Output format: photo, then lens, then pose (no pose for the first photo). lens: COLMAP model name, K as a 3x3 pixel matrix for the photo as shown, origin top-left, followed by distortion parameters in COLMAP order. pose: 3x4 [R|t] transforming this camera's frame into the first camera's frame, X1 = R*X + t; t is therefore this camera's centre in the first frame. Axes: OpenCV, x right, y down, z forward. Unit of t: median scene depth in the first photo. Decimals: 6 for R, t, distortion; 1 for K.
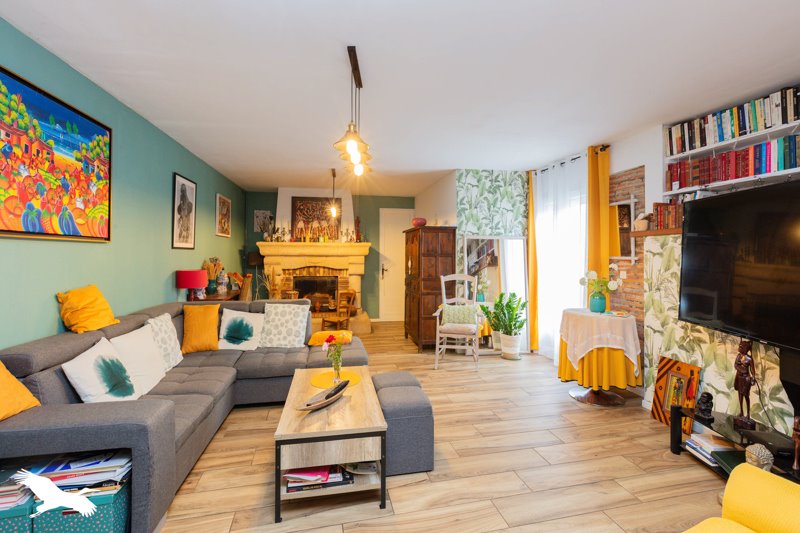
lens RADIAL K [[368.8, 0, 415.3], [0, 368.8, 250.6], [0, 0, 1]] dist [0.000633, -0.000020]
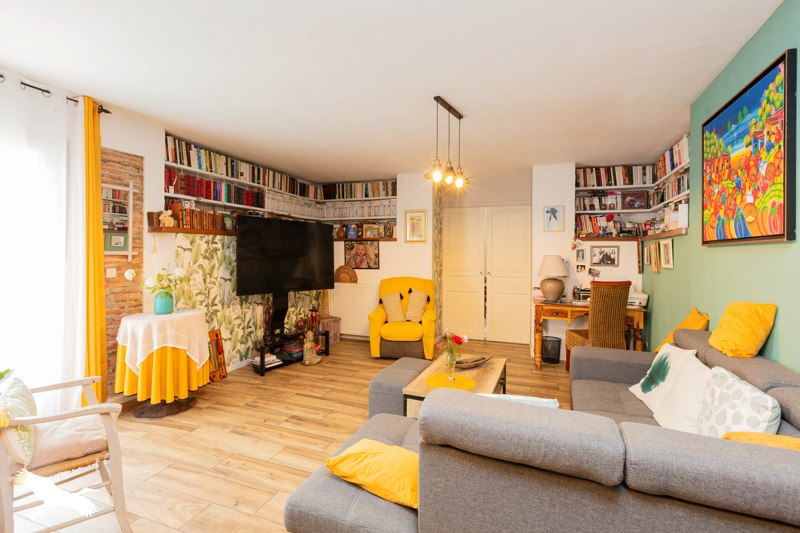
lens RADIAL K [[368.8, 0, 401.8], [0, 368.8, 259.7], [0, 0, 1]] dist [0.000633, -0.000020]
pose [[-0.824558, -0.009055, 0.565705, -0.554153], [-0.007326, 0.999959, 0.005329, 0.030975], [-0.565730, 0.000249, -0.824590, 1.610472]]
